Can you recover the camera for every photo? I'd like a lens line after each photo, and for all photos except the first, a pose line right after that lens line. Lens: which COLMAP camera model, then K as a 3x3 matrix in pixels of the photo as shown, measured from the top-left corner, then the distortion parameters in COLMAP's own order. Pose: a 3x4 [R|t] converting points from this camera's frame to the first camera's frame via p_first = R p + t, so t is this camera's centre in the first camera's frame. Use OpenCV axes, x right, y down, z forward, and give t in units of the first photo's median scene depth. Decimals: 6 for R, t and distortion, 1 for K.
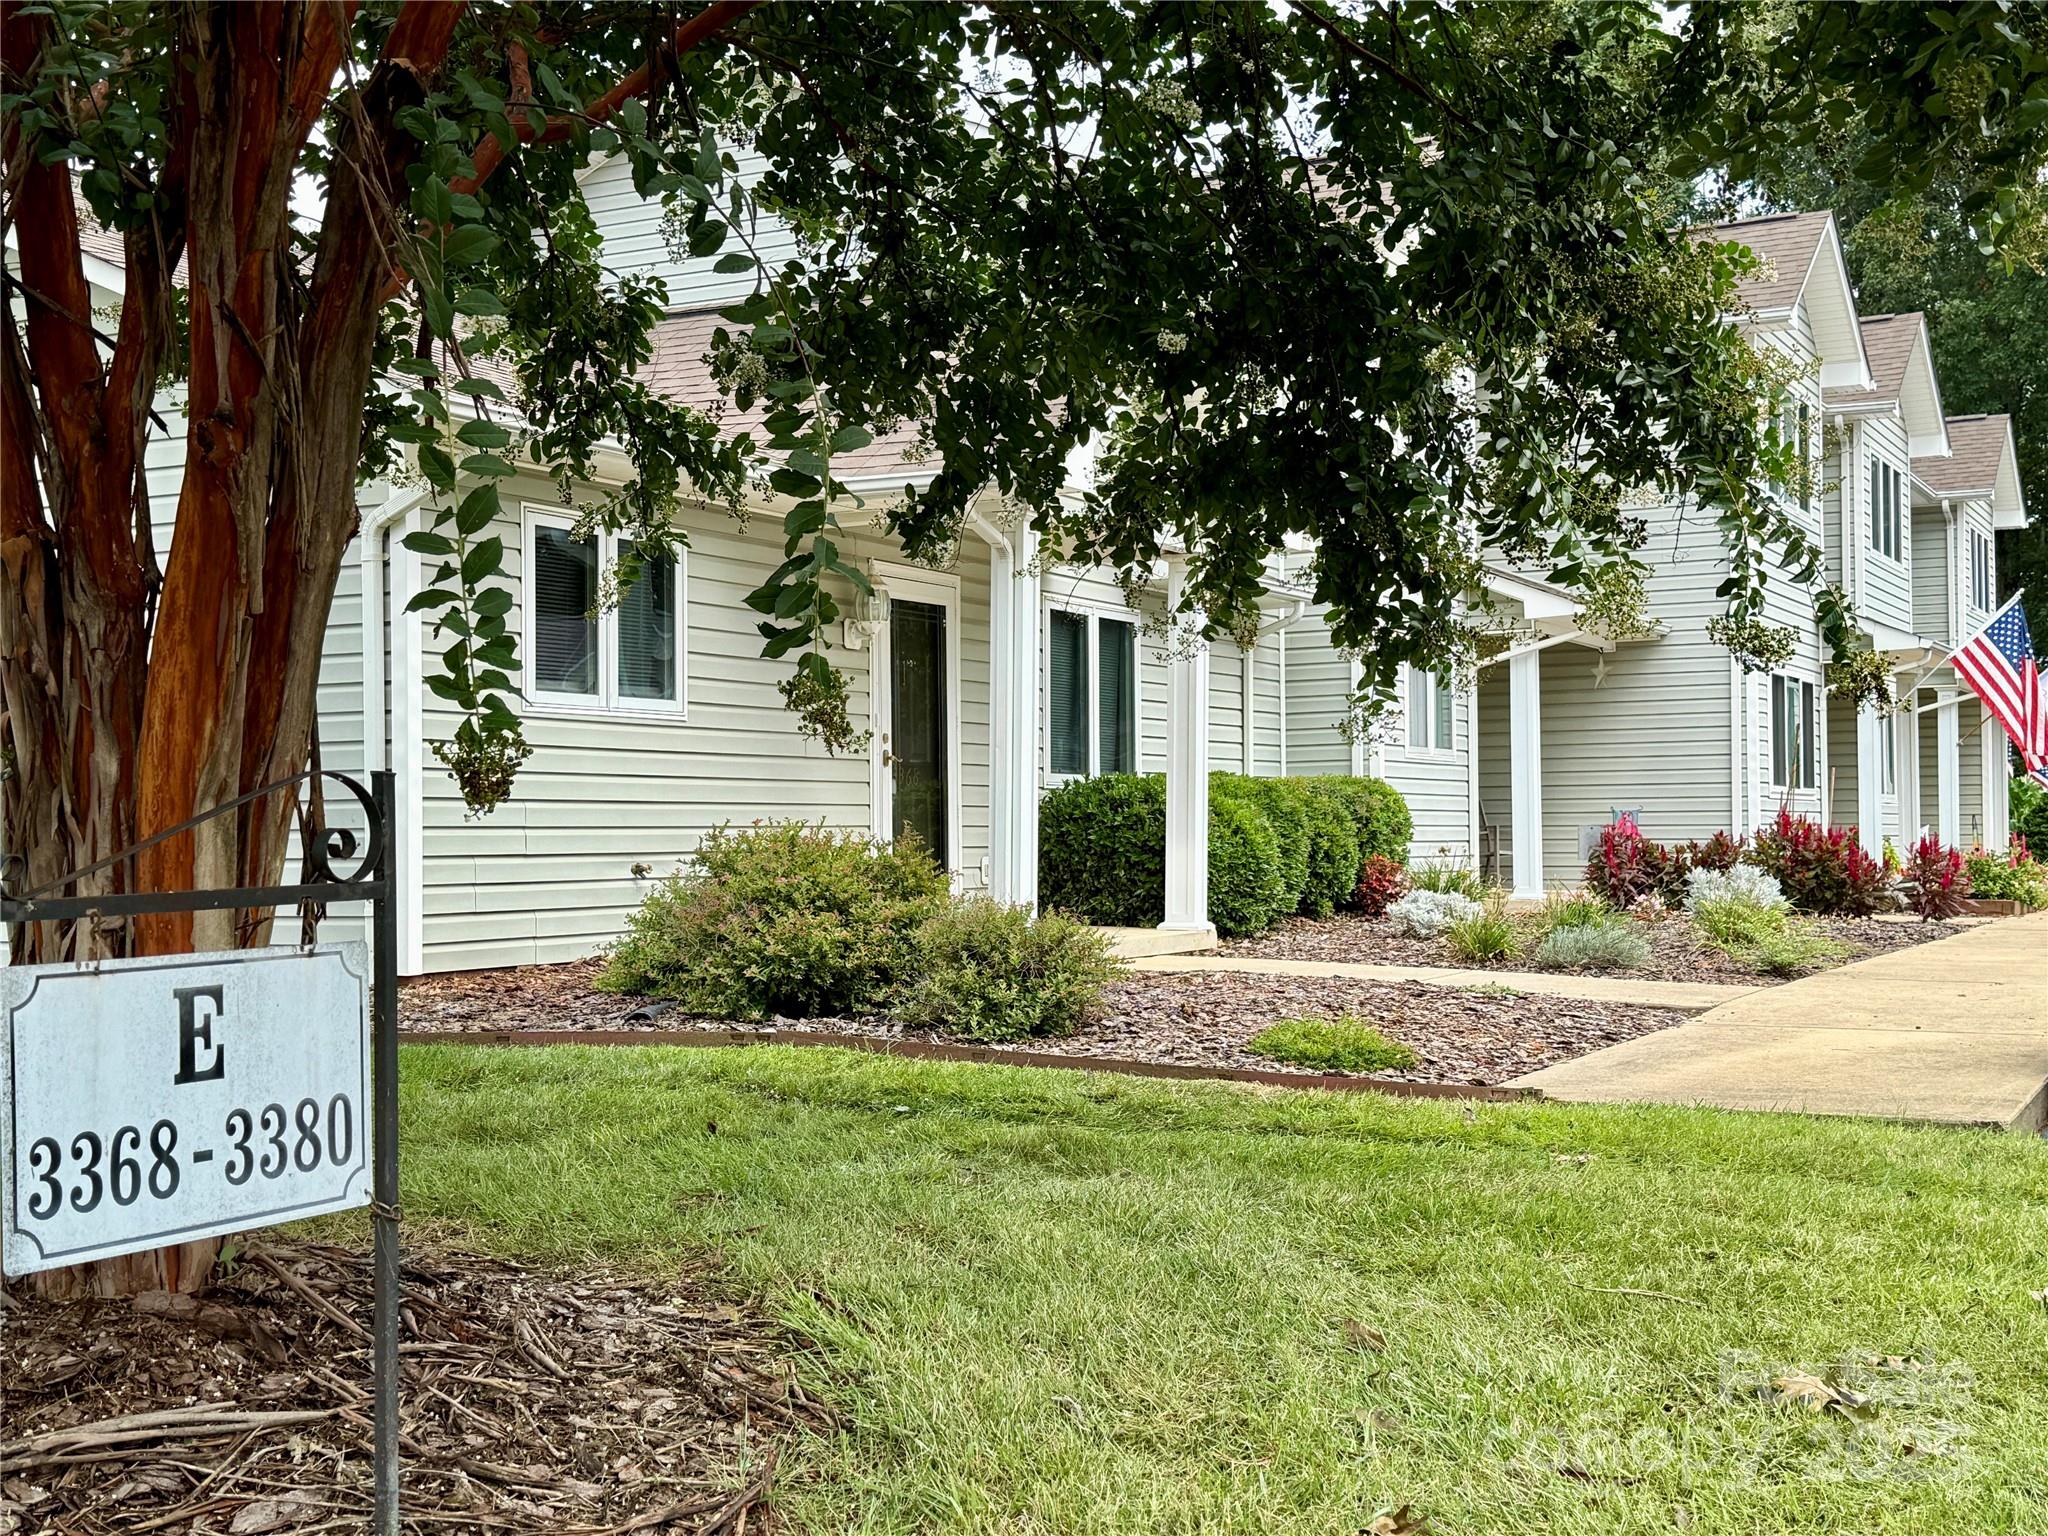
lens RADIAL K [[2499.3, 0, 1024.0], [0, 2499.3, 768.0], [0, 0, 1]] dist [0.250226, 0.001392]
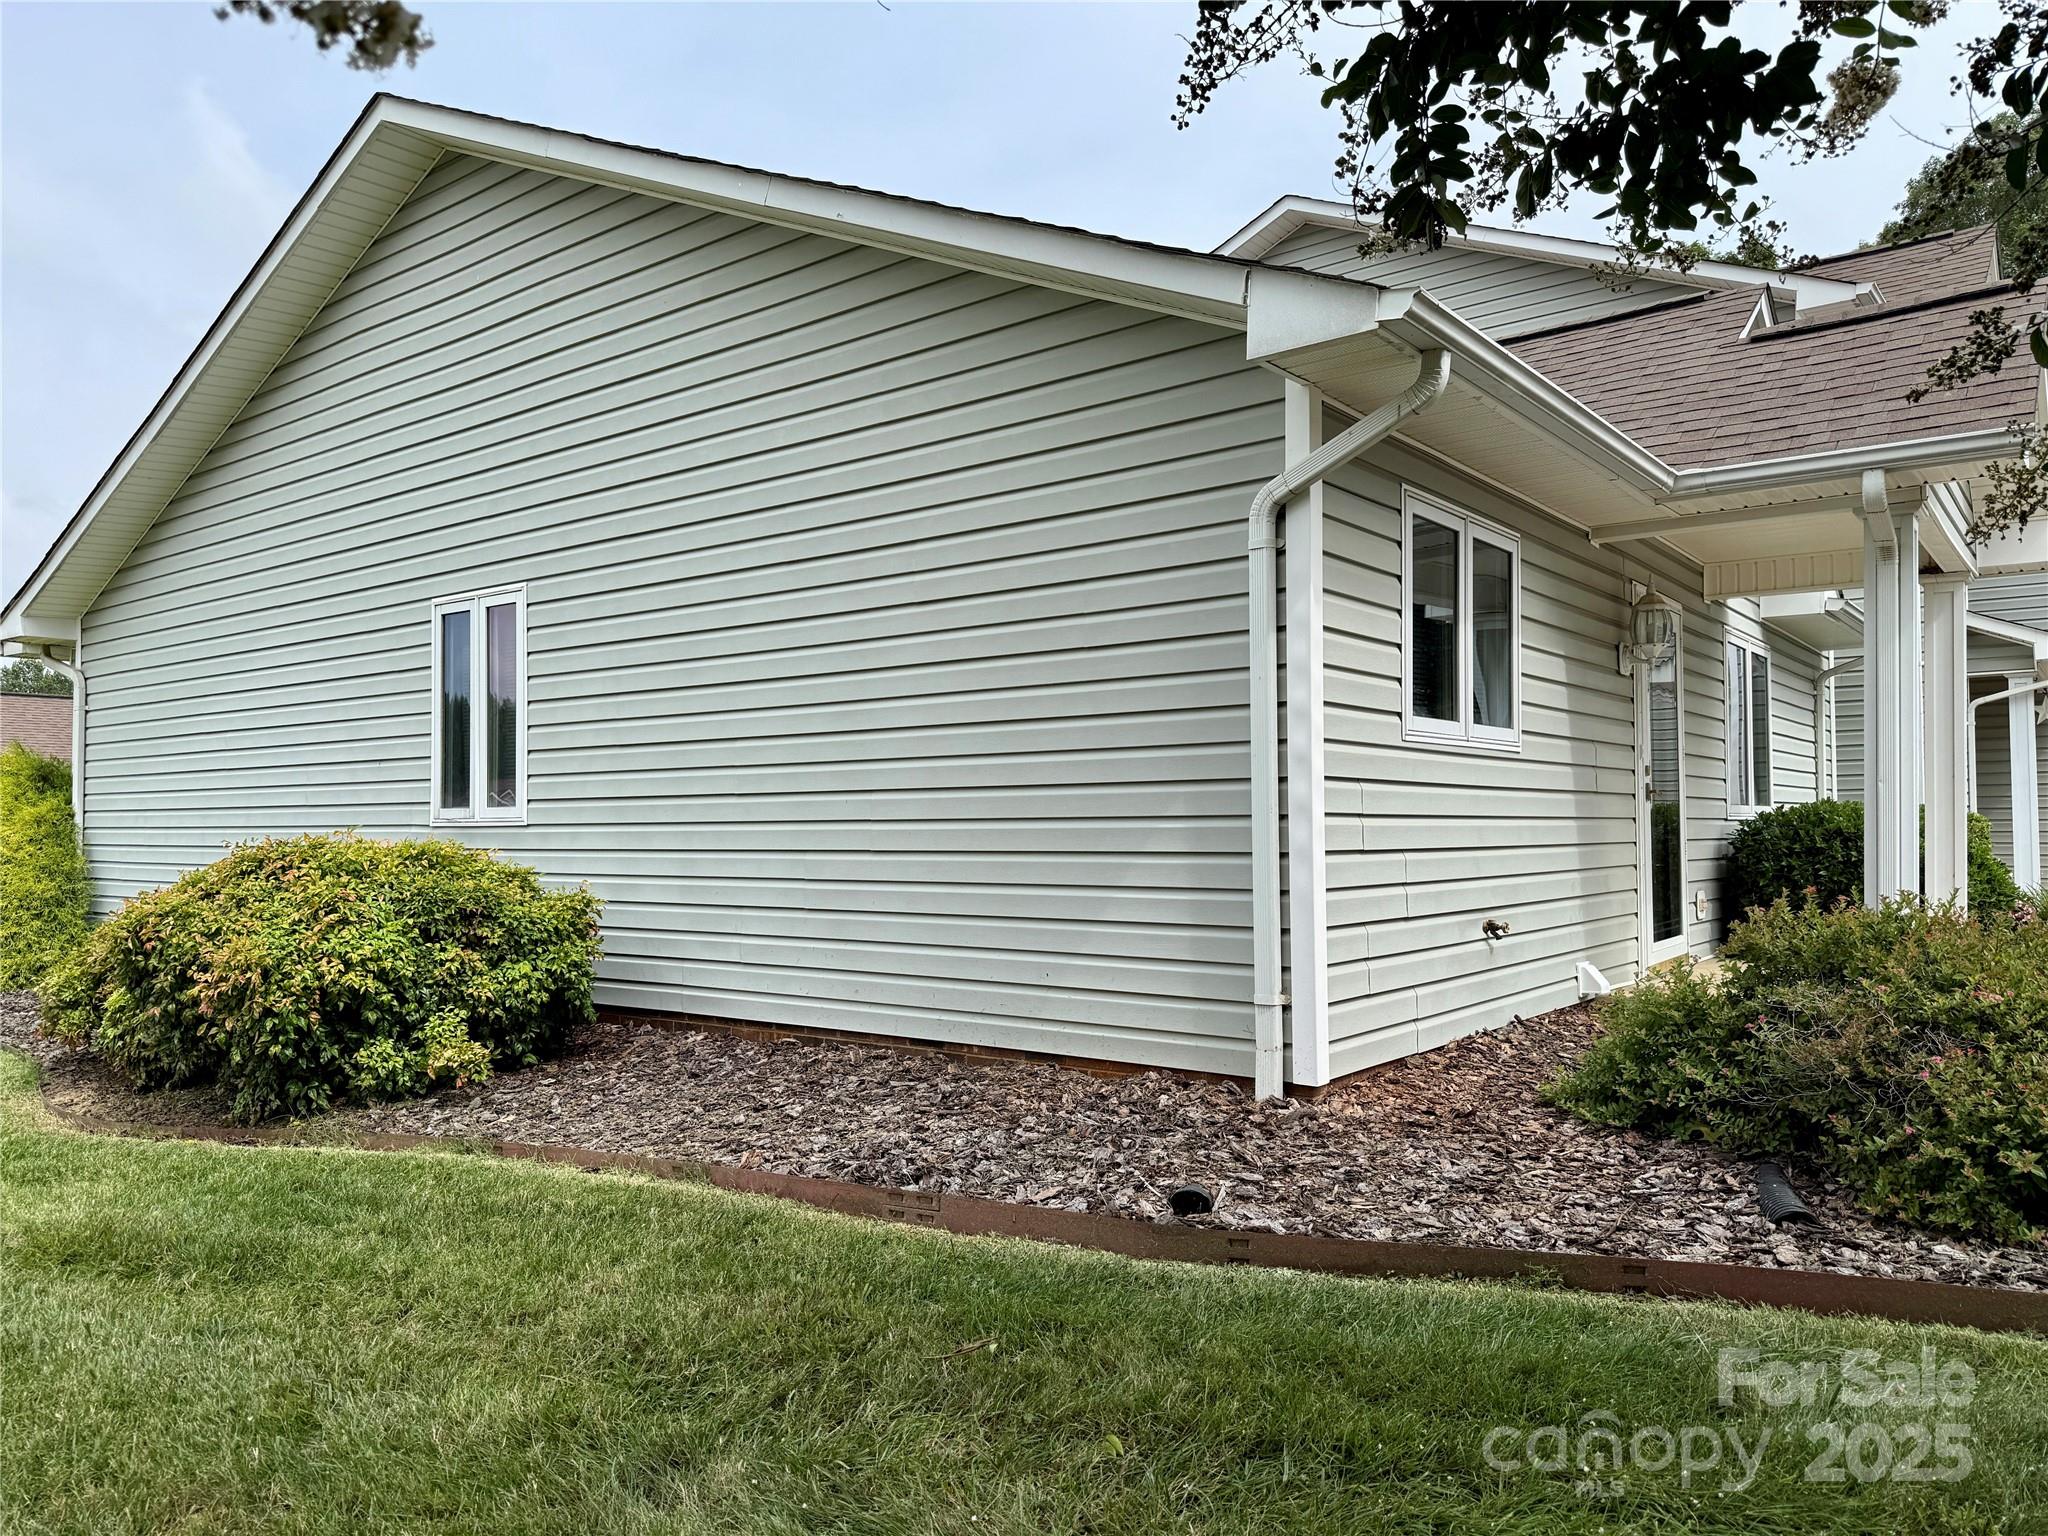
lens RADIAL K [[1425.4, 0, 1028.5], [0, 1425.4, 778.9], [0, 0, 1]] dist [0.155147, -0.289579]
pose [[0.986401, -0.005728, -0.164256, -0.192935], [0.004687, 0.999966, -0.006723, -0.006105], [0.164289, 0.005861, 0.986395, 0.418114]]
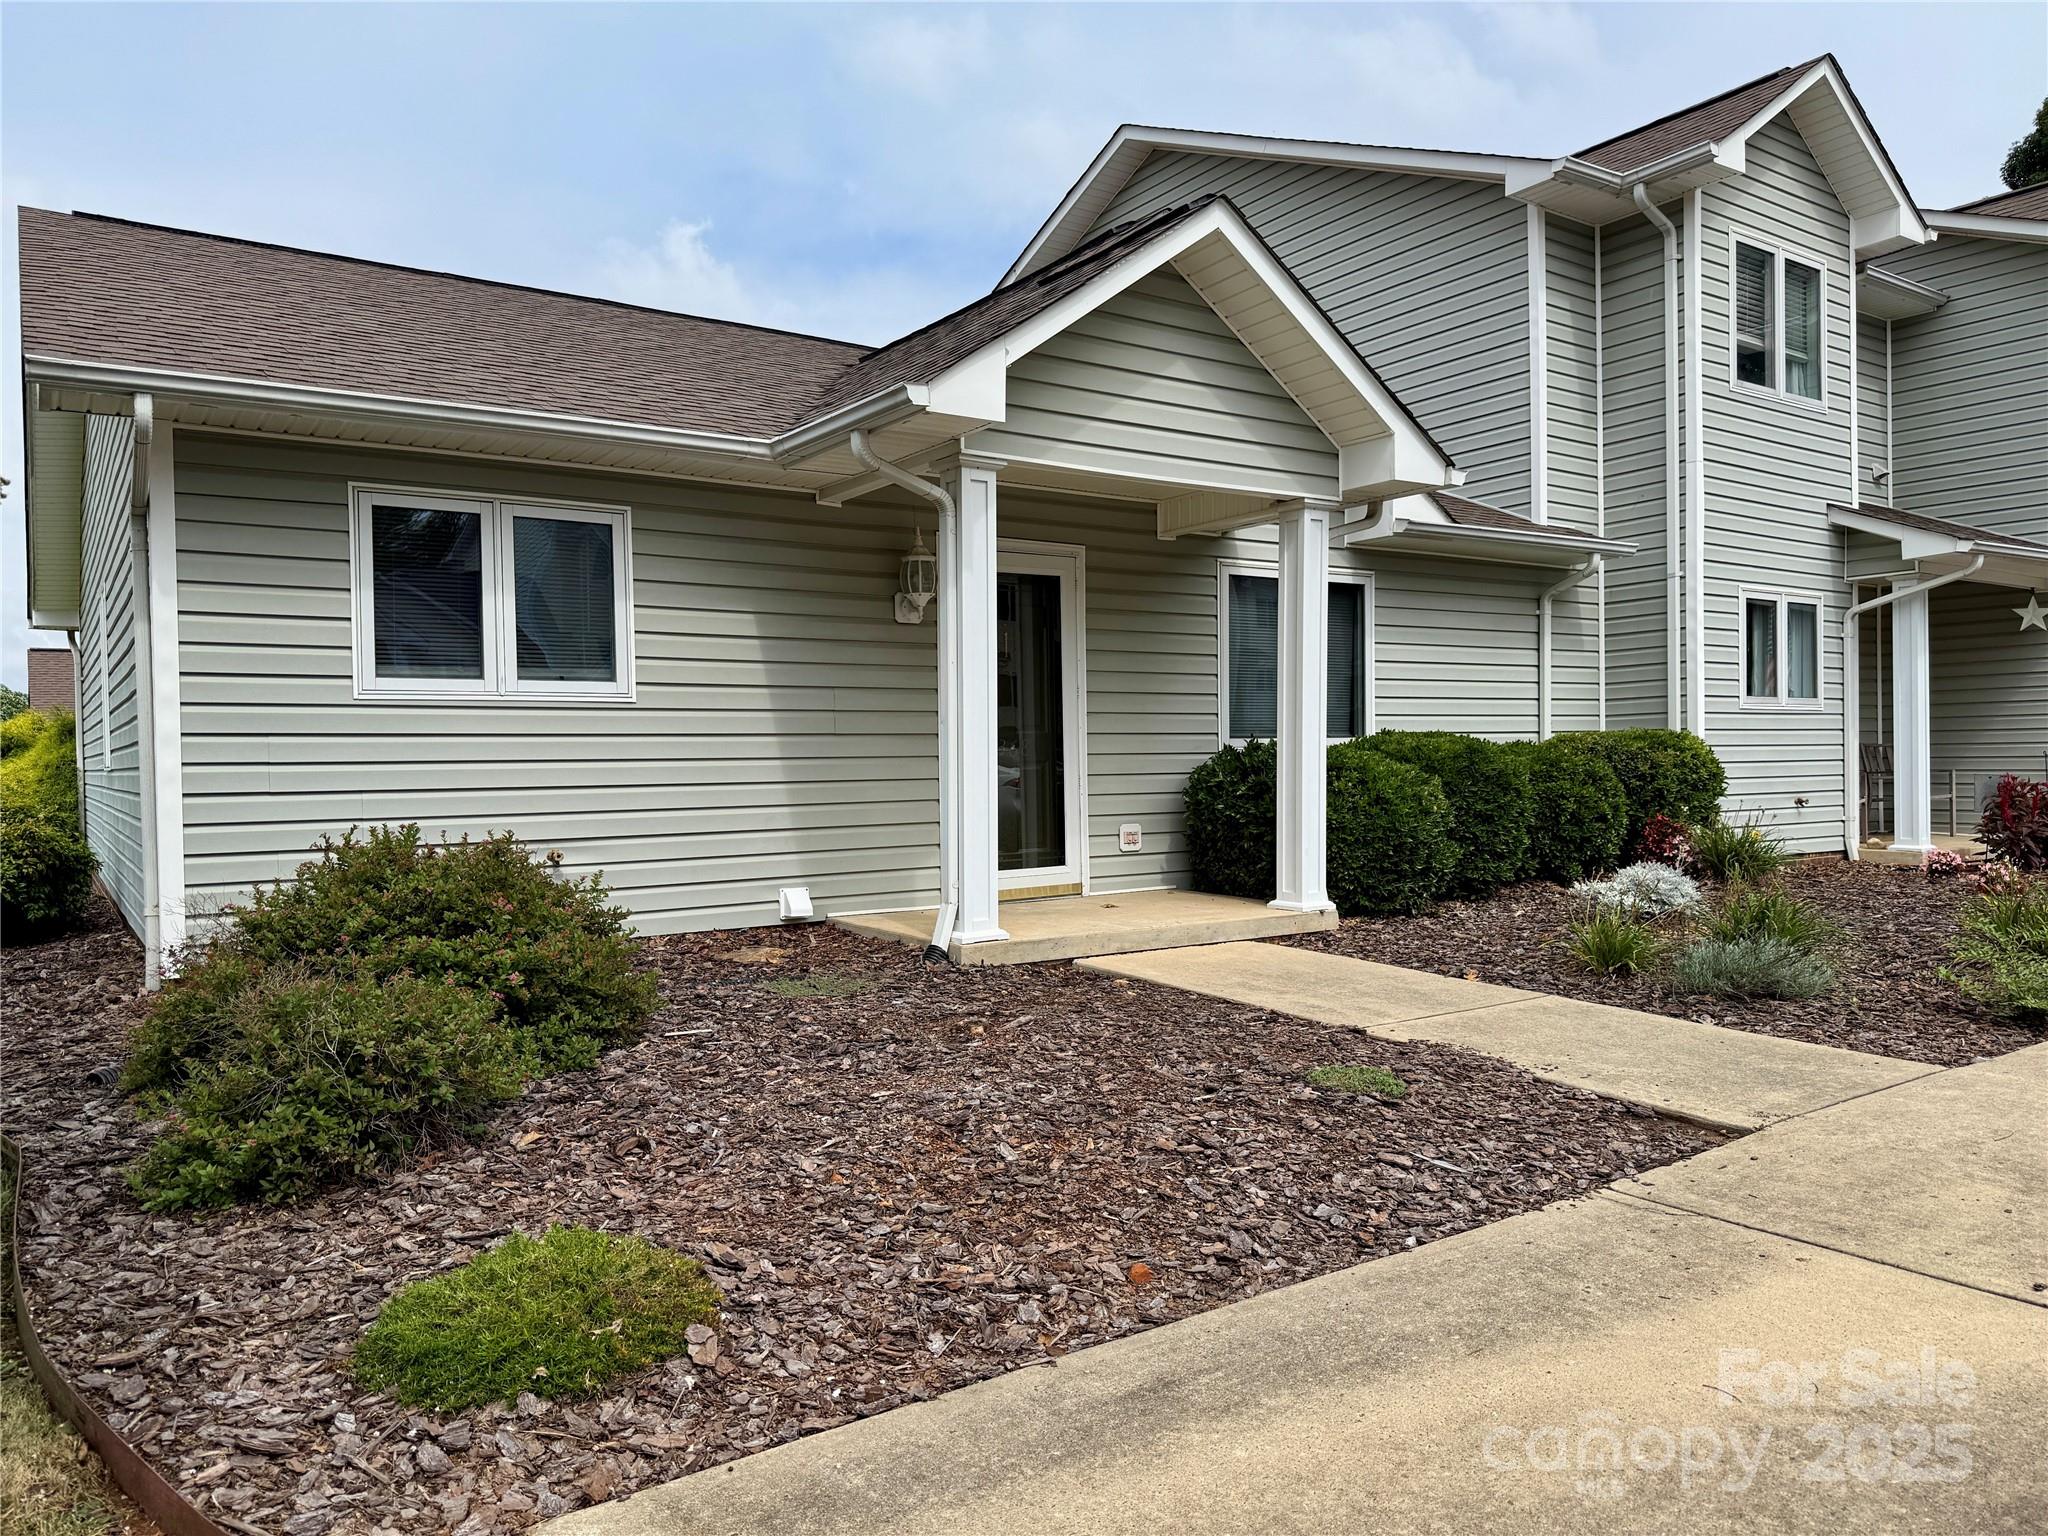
lens RADIAL K [[1425.4, 0, 1028.5], [0, 1425.4, 778.9], [0, 0, 1]] dist [0.155147, -0.289579]
pose [[0.883483, -0.002407, -0.468458, 0.227158], [0.023391, 0.998966, 0.038981, -0.006293], [0.467880, -0.045397, 0.882625, 0.500192]]
